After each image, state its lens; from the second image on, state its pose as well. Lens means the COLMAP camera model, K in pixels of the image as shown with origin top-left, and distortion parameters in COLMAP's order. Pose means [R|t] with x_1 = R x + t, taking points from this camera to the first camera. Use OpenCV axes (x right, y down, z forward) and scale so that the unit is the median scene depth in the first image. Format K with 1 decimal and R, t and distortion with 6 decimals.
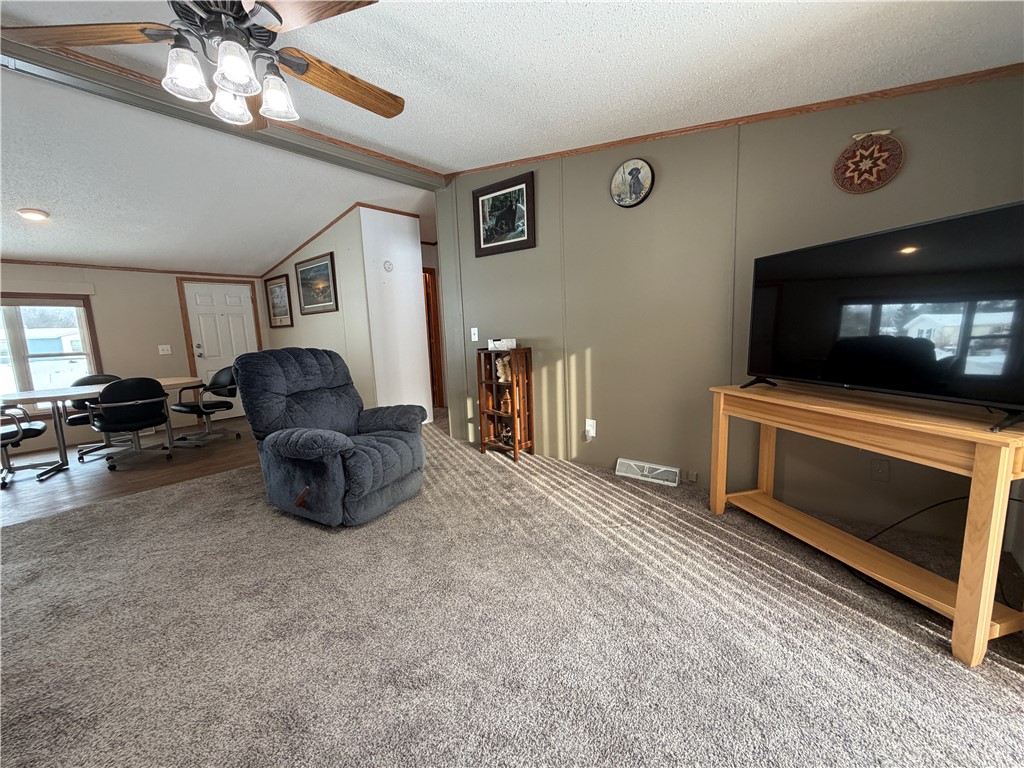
lens RADIAL K [[411.2, 0, 512.1], [0, 411.2, 384.6], [0, 0, 1]] dist [-0.001040, -0.000540]
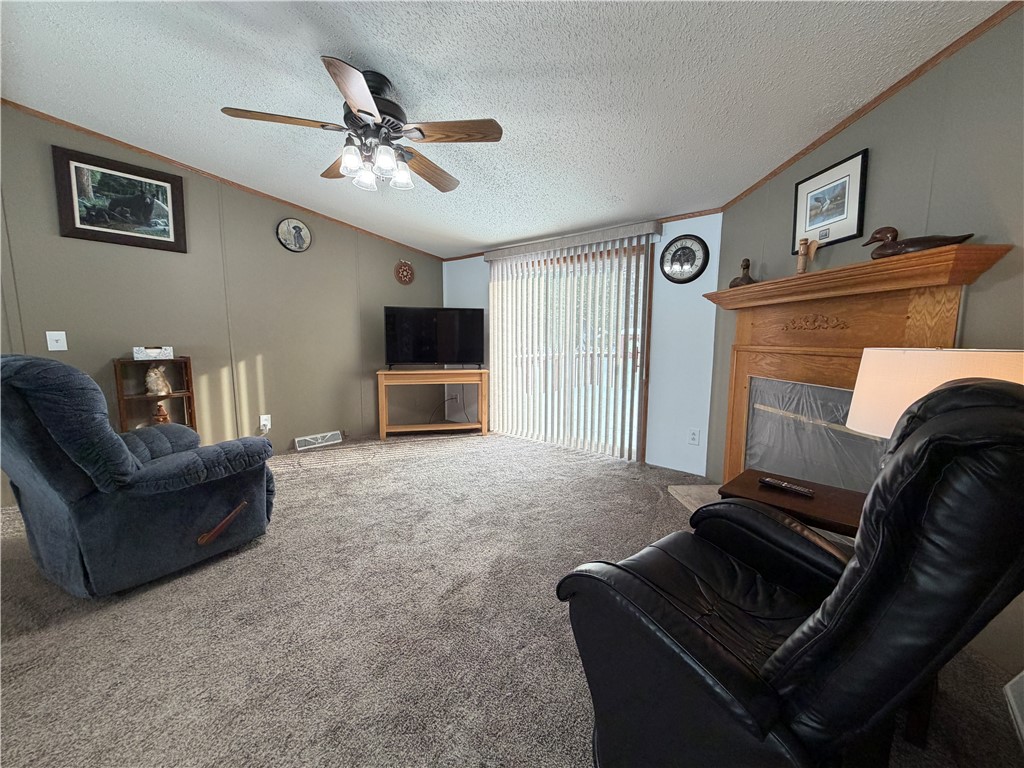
lens RADIAL K [[411.2, 0, 511.5], [0, 411.2, 382.9], [0, 0, 1]] dist [-0.001040, -0.000540]
pose [[0.008831, -0.073984, 0.997220, -0.925880], [0.129566, 0.988937, 0.072222, 0.000408], [-0.991531, 0.128569, 0.018319, 0.252371]]
